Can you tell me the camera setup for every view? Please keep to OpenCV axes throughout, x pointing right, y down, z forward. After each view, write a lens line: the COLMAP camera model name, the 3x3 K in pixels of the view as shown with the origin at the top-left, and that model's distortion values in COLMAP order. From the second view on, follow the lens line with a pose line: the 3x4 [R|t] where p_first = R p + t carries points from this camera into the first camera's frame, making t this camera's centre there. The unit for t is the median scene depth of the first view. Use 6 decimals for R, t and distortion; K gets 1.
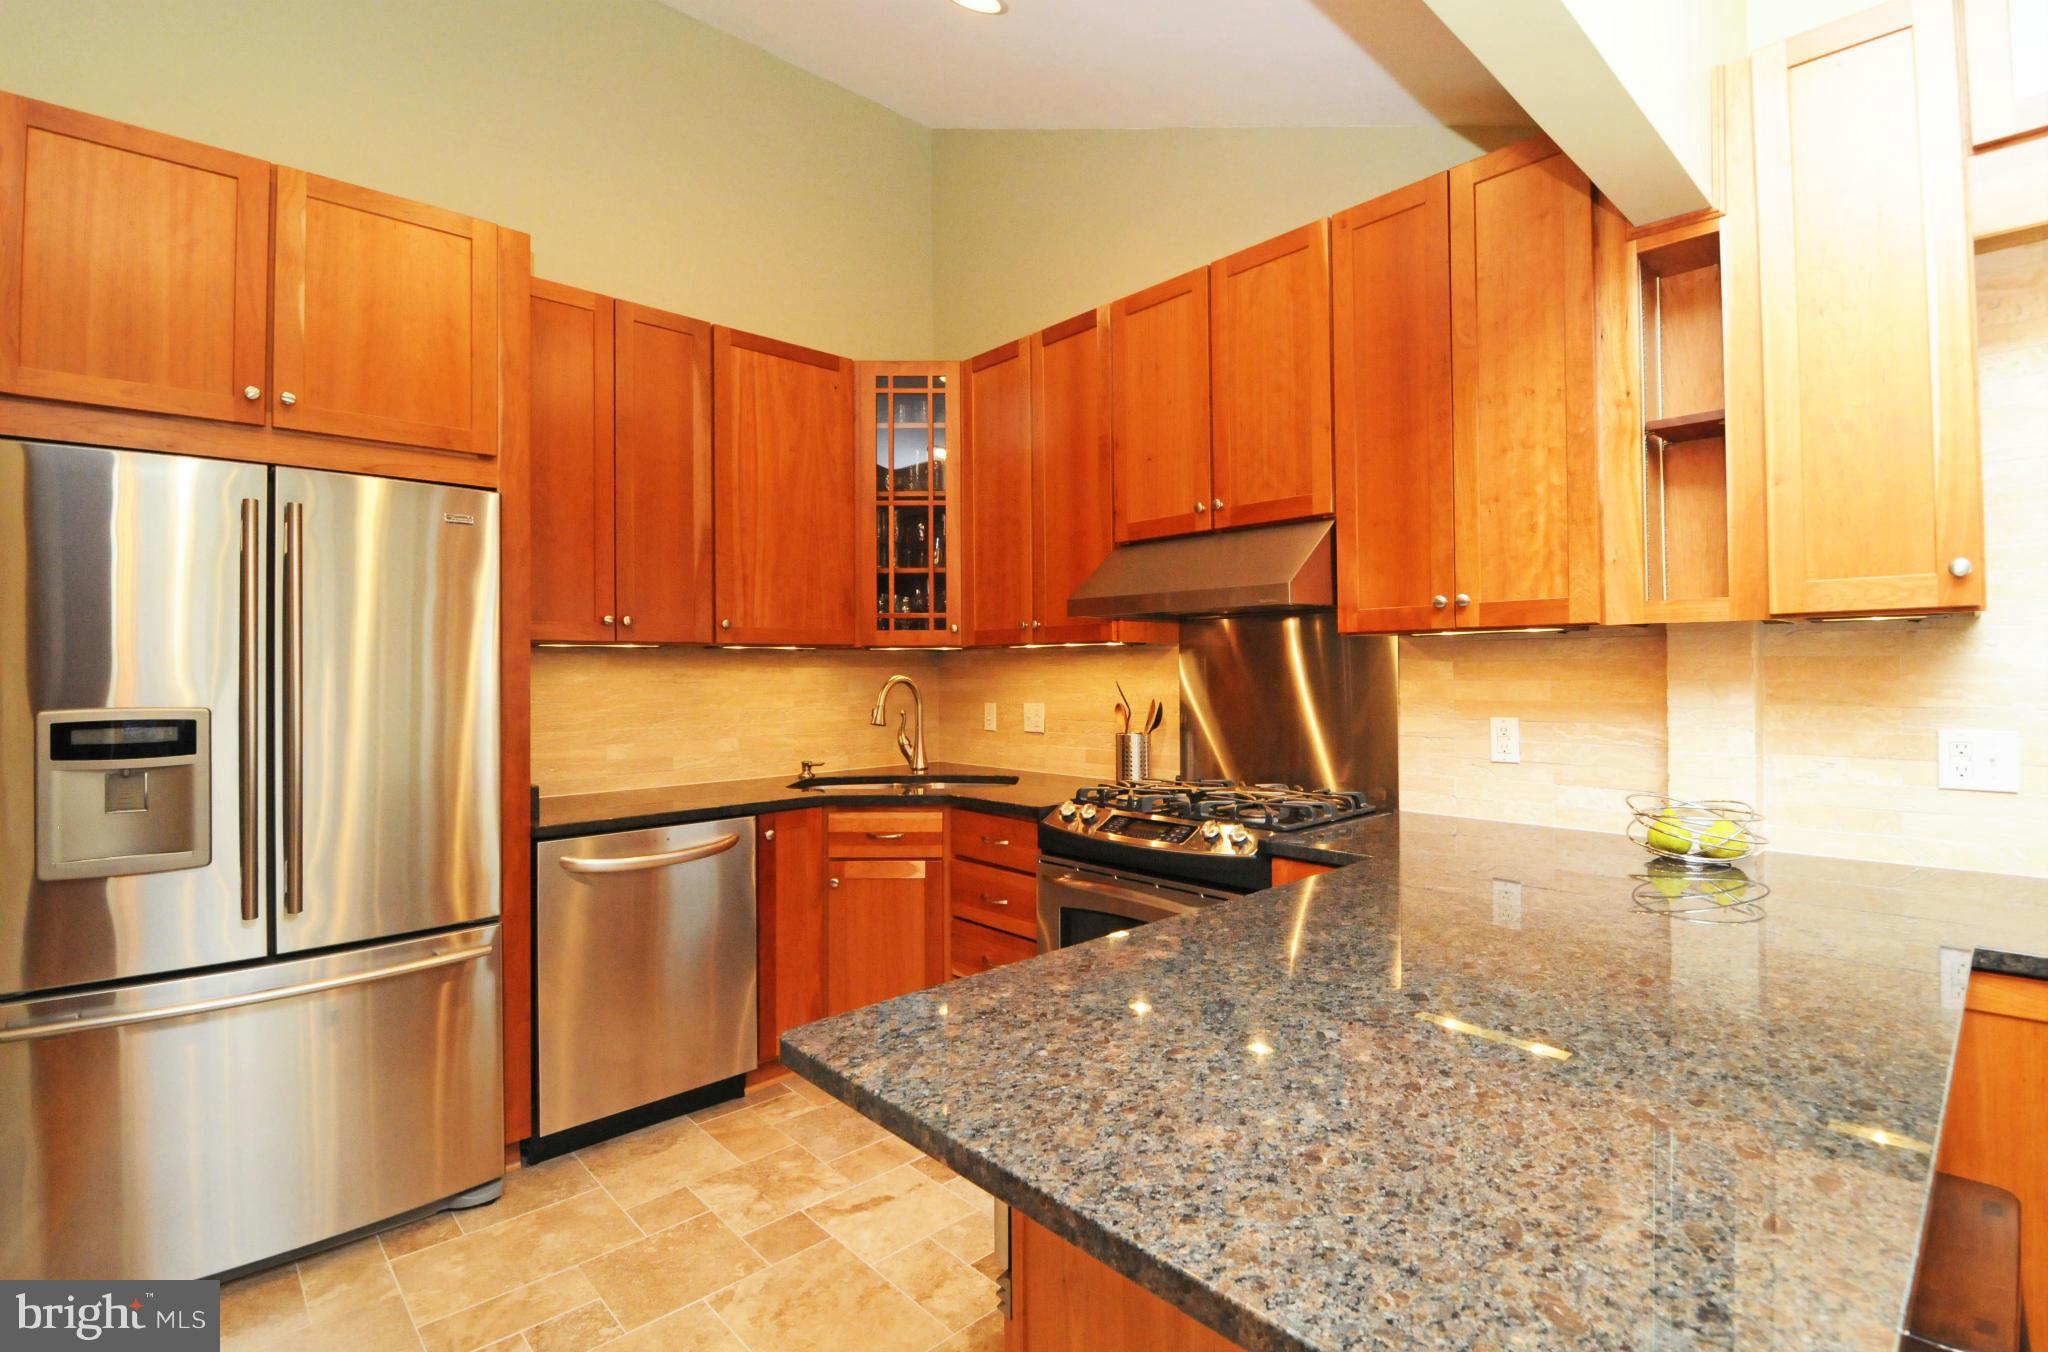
lens RADIAL K [[926.8, 0, 1070.0], [0, 926.8, 660.9], [0, 0, 1]] dist [0.001427, -0.016775]
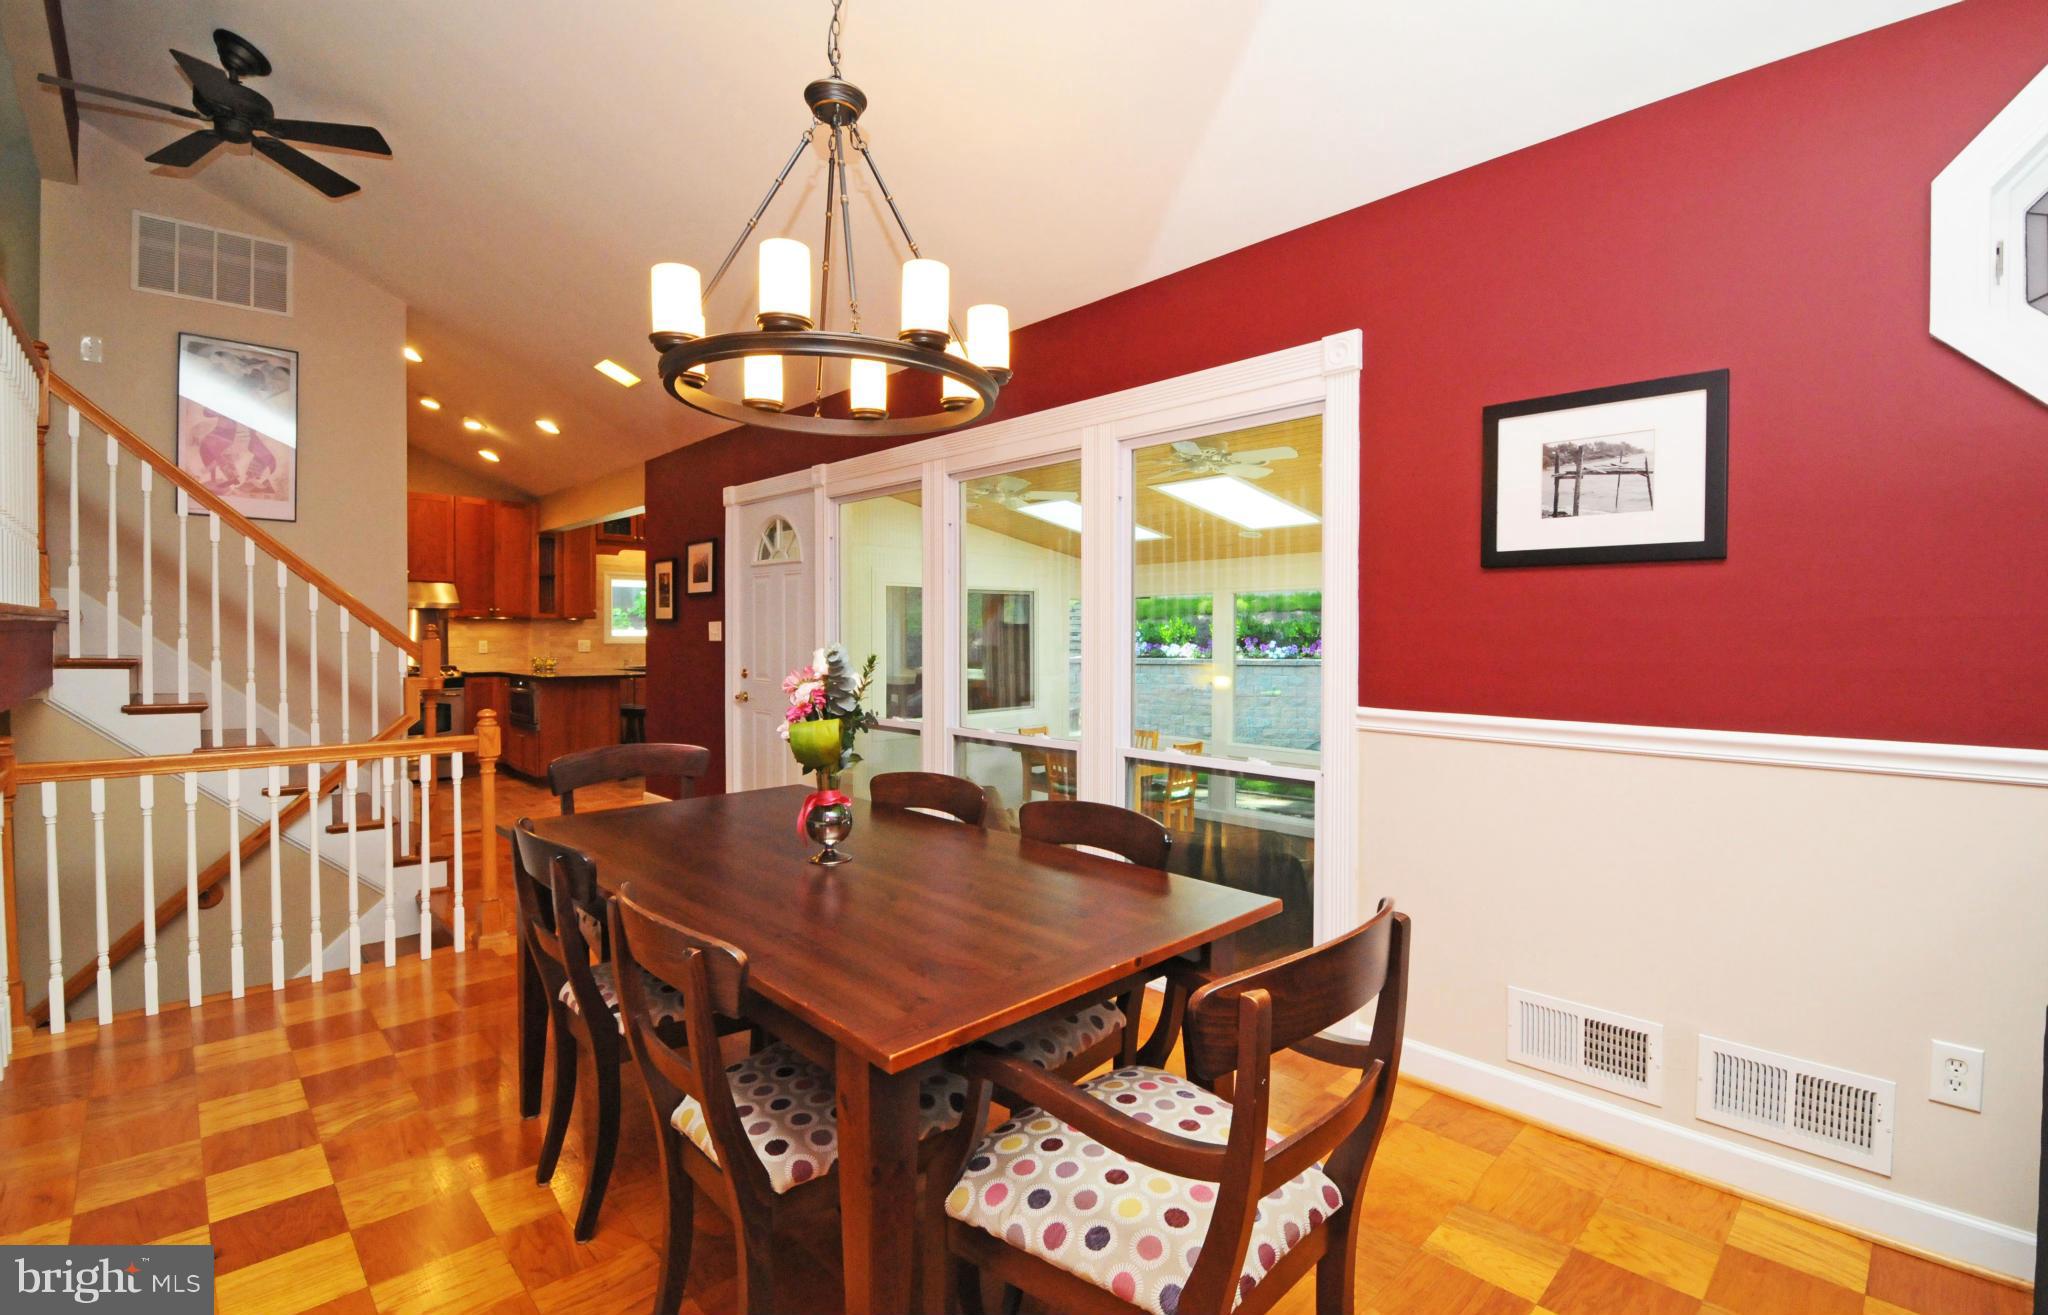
lens RADIAL K [[900.2, 0, 1019.9], [0, 900.2, 644.2], [0, 0, 1]] dist [-0.021495, -0.000353]
pose [[0.003963, -0.002066, 0.999990, -2.809540], [-0.013427, 0.999908, 0.002119, 0.036243], [-0.999902, -0.013435, 0.003934, -1.034811]]
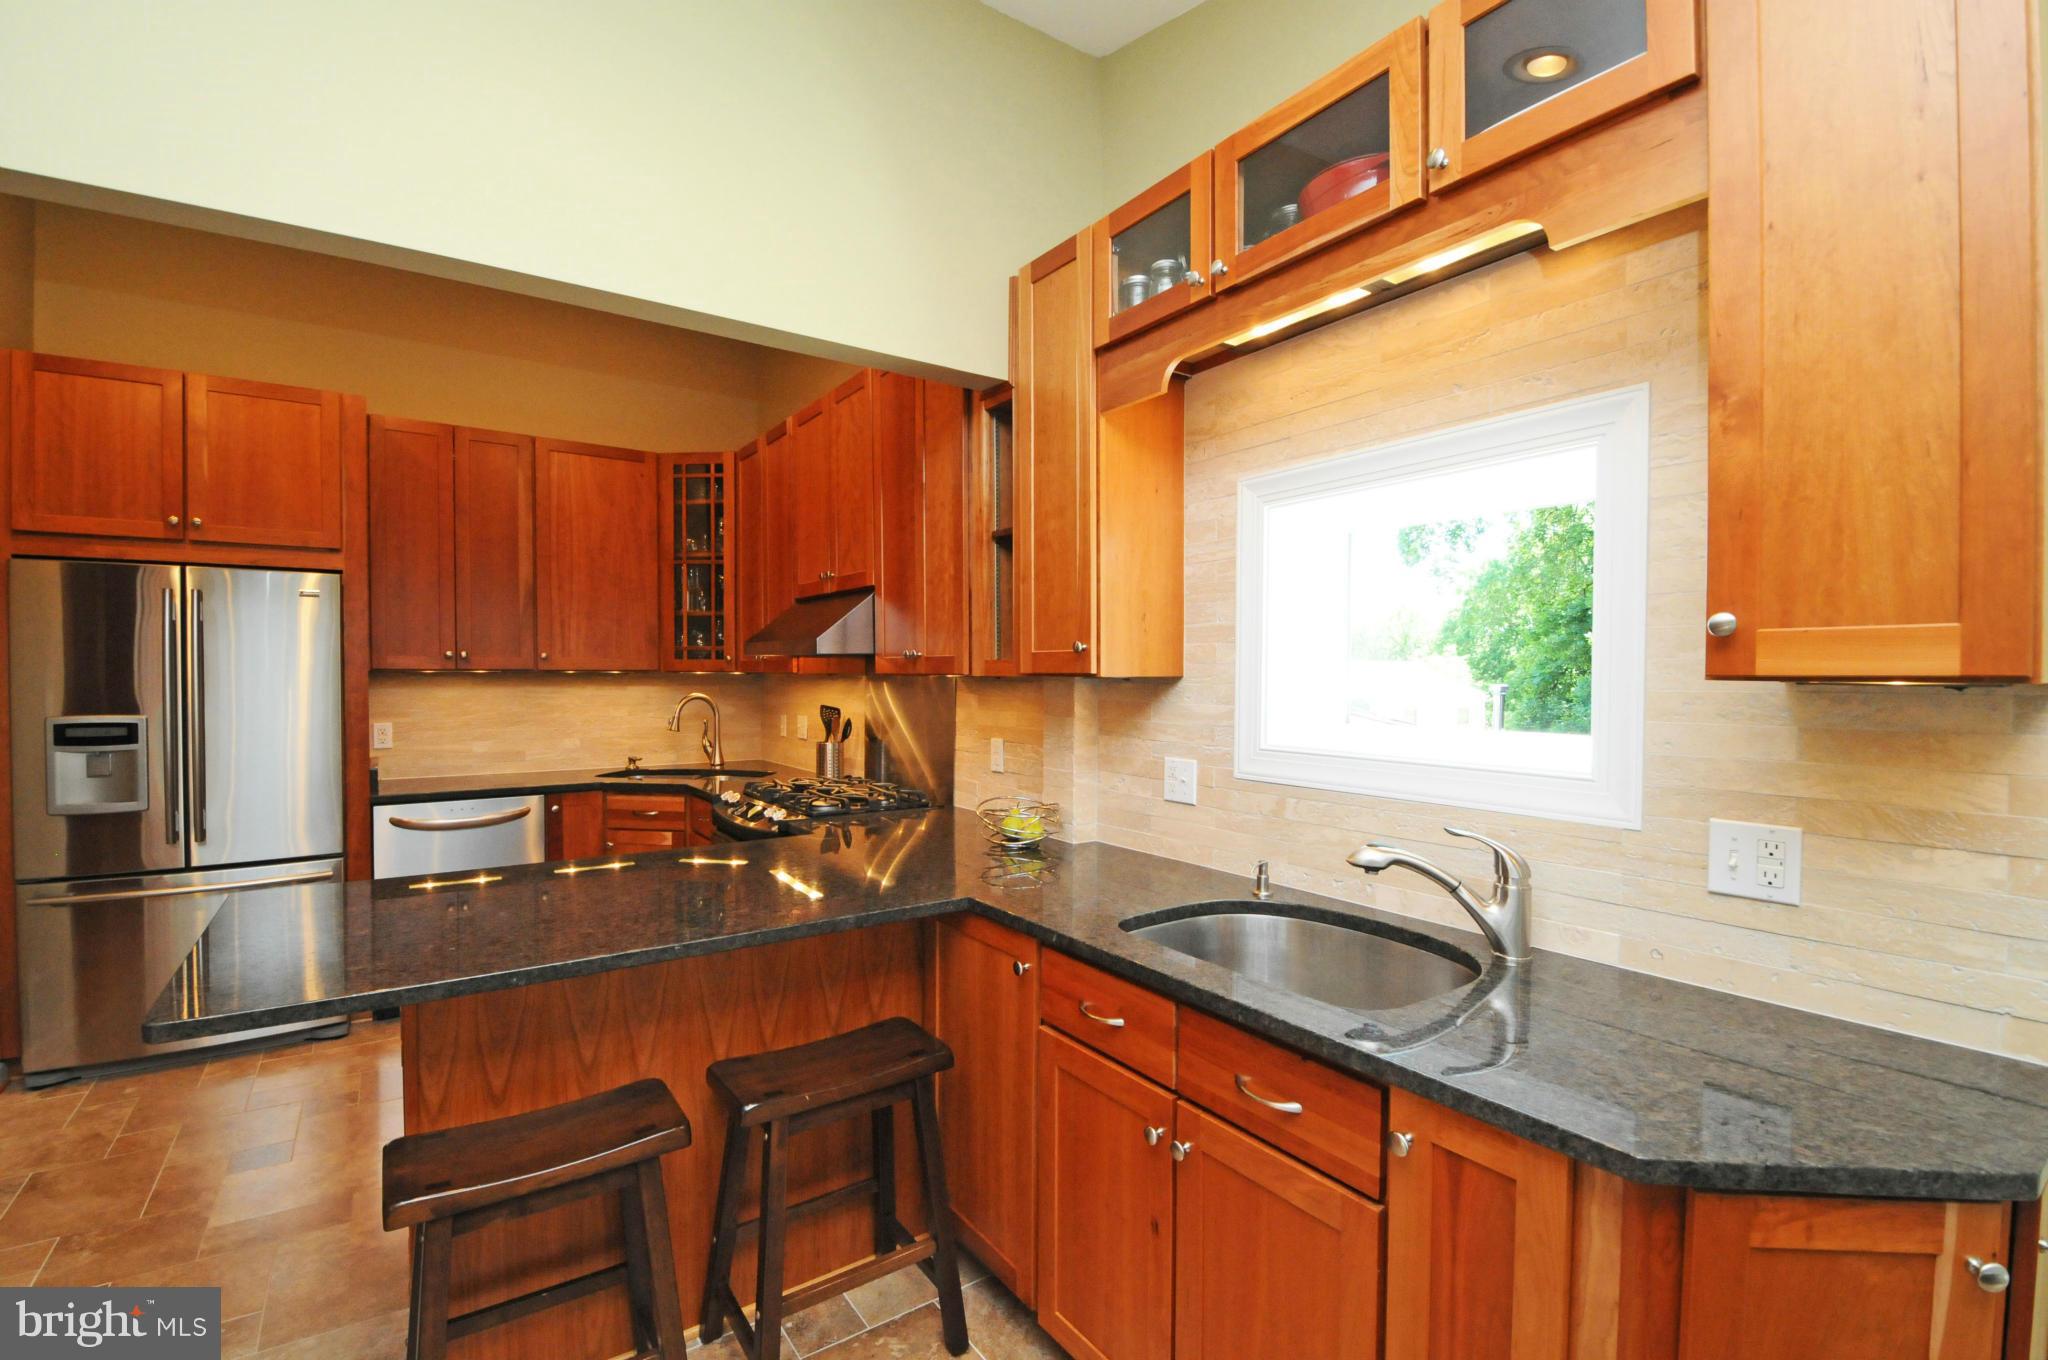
lens RADIAL K [[904.7, 0, 1031.6], [0, 904.7, 689.6], [0, 0, 1]] dist [0.023138, -0.028096]
pose [[0.987253, 0.014885, -0.158460, 0.673922], [-0.010142, 0.999477, 0.030698, -0.046692], [0.158834, -0.028700, 0.986888, -0.263126]]
